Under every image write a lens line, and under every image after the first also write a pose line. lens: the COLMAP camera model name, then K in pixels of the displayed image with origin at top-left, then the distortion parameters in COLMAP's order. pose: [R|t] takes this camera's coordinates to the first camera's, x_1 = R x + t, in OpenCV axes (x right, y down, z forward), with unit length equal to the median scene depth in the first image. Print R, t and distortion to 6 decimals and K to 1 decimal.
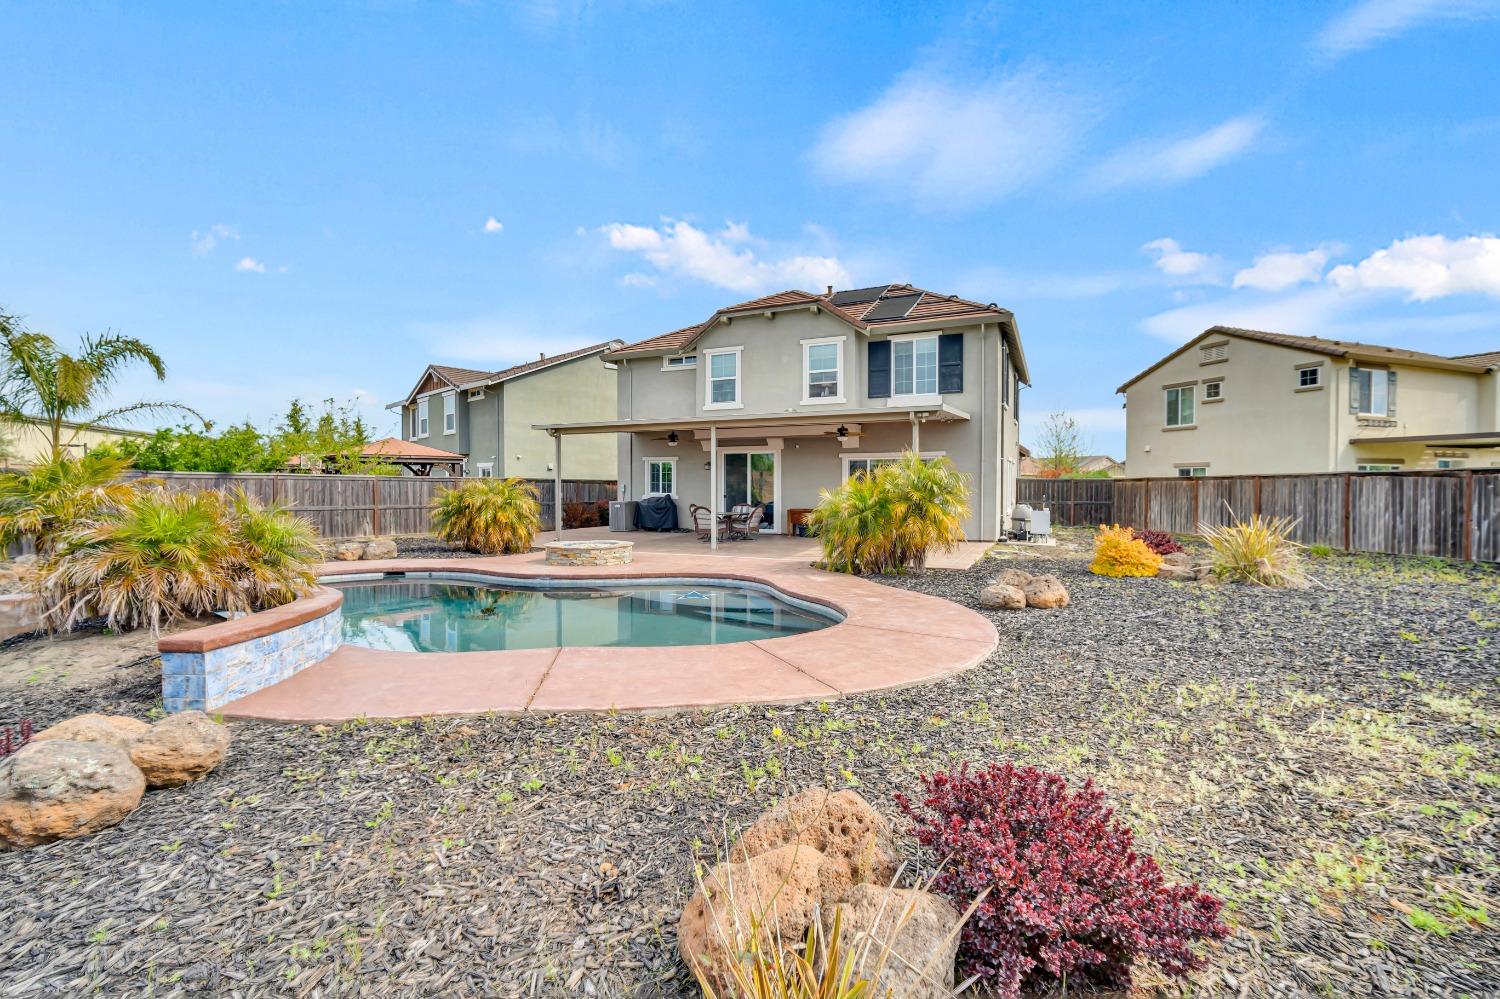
lens RADIAL K [[648.0, 0, 754.4], [0, 648.0, 501.8], [0, 0, 1]] dist [-0.011003, 0.000593]
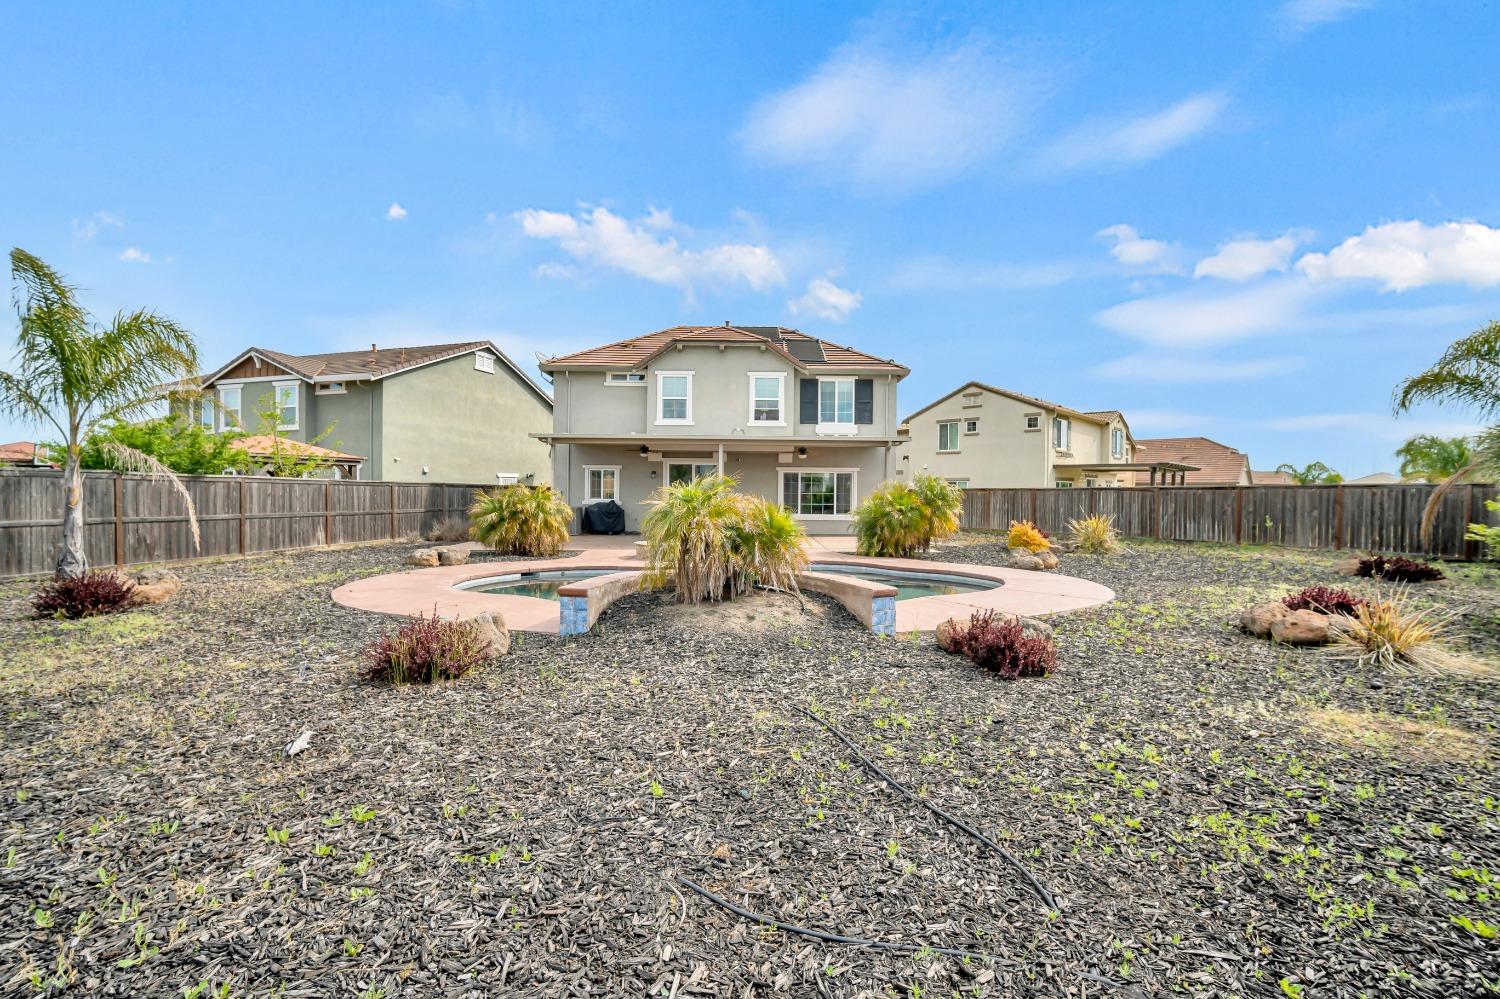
lens RADIAL K [[648.0, 0, 754.4], [0, 648.0, 501.8], [0, 0, 1]] dist [-0.011003, 0.000593]
pose [[0.900338, 0.000475, 0.435190, -0.422707], [0.002803, 0.999972, -0.006891, -0.000564], [-0.435181, 0.007424, 0.900312, -0.081626]]
